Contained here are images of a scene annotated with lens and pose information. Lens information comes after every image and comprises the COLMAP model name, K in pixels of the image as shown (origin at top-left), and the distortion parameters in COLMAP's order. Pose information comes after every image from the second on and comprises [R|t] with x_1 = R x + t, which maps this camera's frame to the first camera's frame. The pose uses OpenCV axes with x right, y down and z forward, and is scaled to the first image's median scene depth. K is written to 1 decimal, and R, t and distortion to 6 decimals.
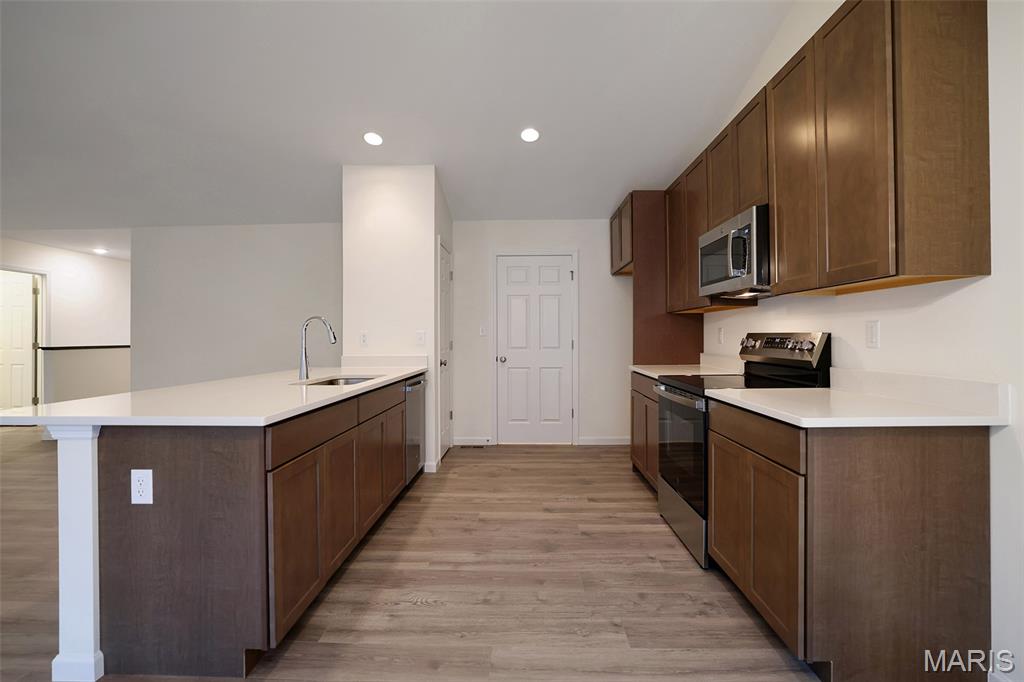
lens RADIAL K [[453.3, 0, 507.3], [0, 453.3, 338.0], [0, 0, 1]] dist [-0.027250, 0.000185]
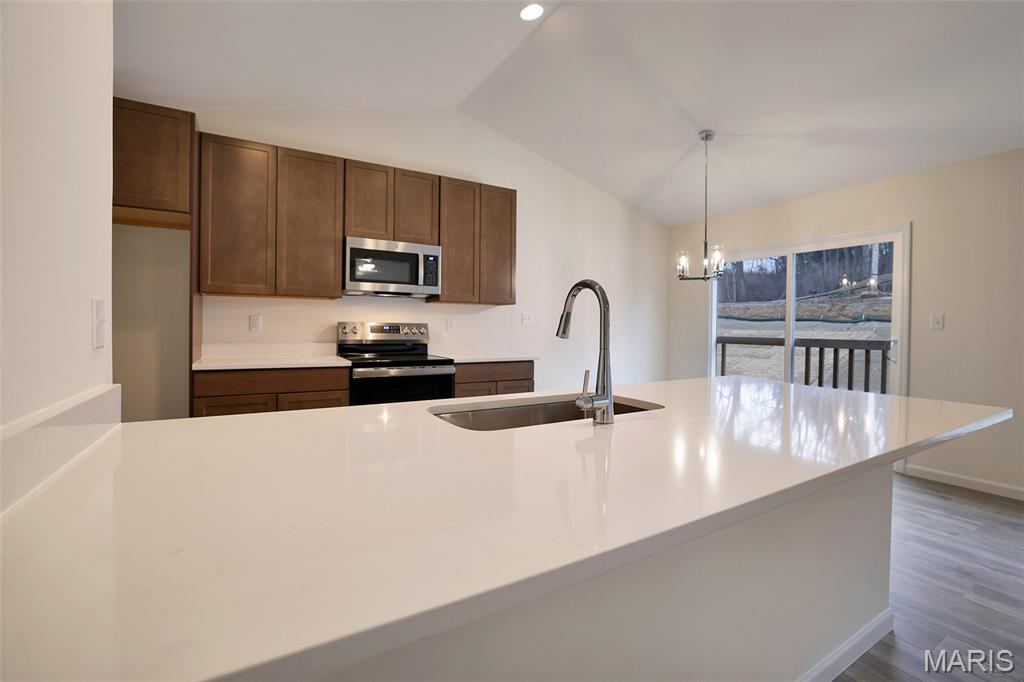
lens RADIAL K [[453.3, 0, 507.3], [0, 453.3, 338.0], [0, 0, 1]] dist [-0.027250, 0.000185]
pose [[-0.537805, -0.023763, 0.842734, -0.631918], [-0.006576, 0.999691, 0.023993, 0.001392], [-0.843043, 0.007362, -0.537795, 1.075073]]
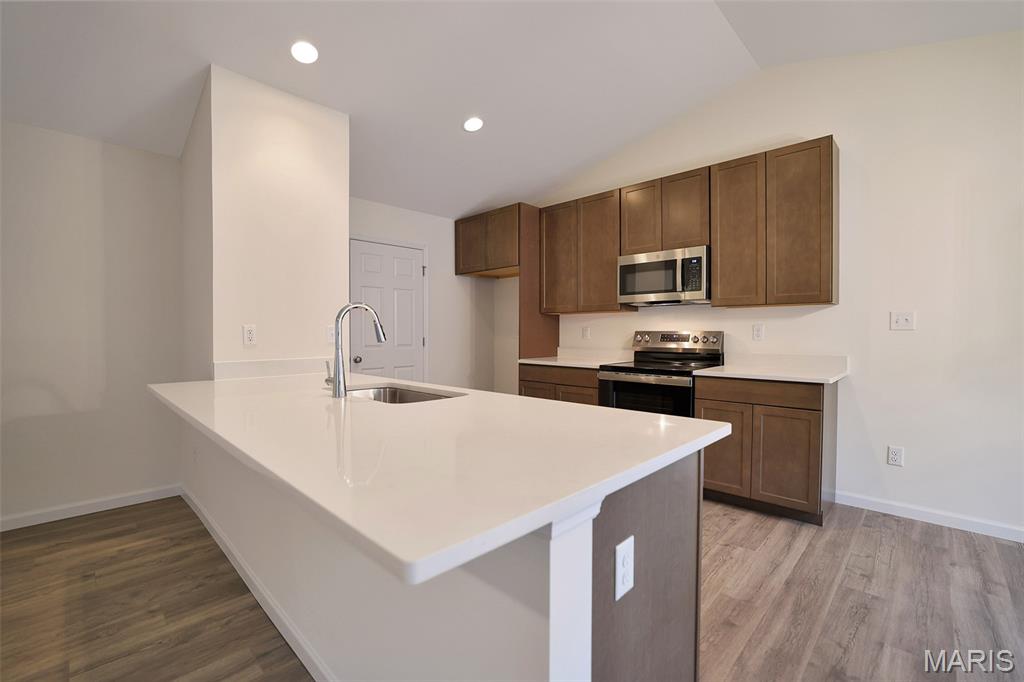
lens RADIAL K [[449.3, 0, 496.4], [0, 449.3, 341.1], [0, 0, 1]] dist [-0.026780, -0.000009]
pose [[0.684293, -0.010671, 0.729129, -0.636512], [0.001683, 0.999913, 0.013054, 0.001658], [-0.729205, -0.007706, 0.684252, 0.311197]]
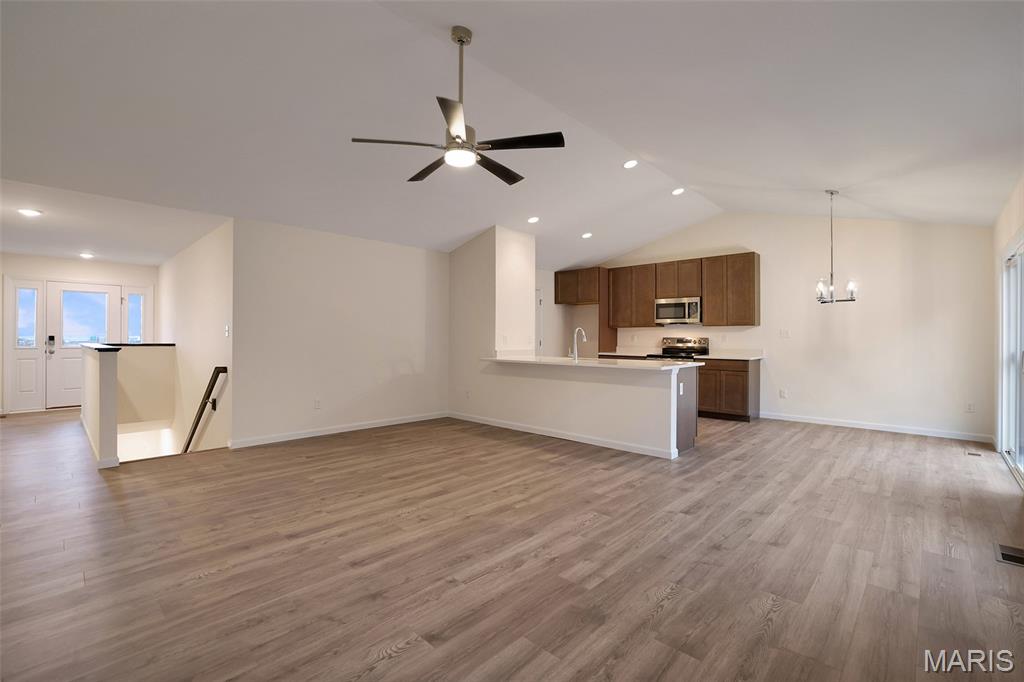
lens RADIAL K [[453.3, 0, 507.3], [0, 453.3, 338.0], [0, 0, 1]] dist [-0.027250, 0.000185]
pose [[0.661959, 0.008586, 0.749491, -1.696155], [-0.004666, 0.999962, -0.007334, 0.013707], [-0.749526, 0.001357, 0.661974, -0.046001]]
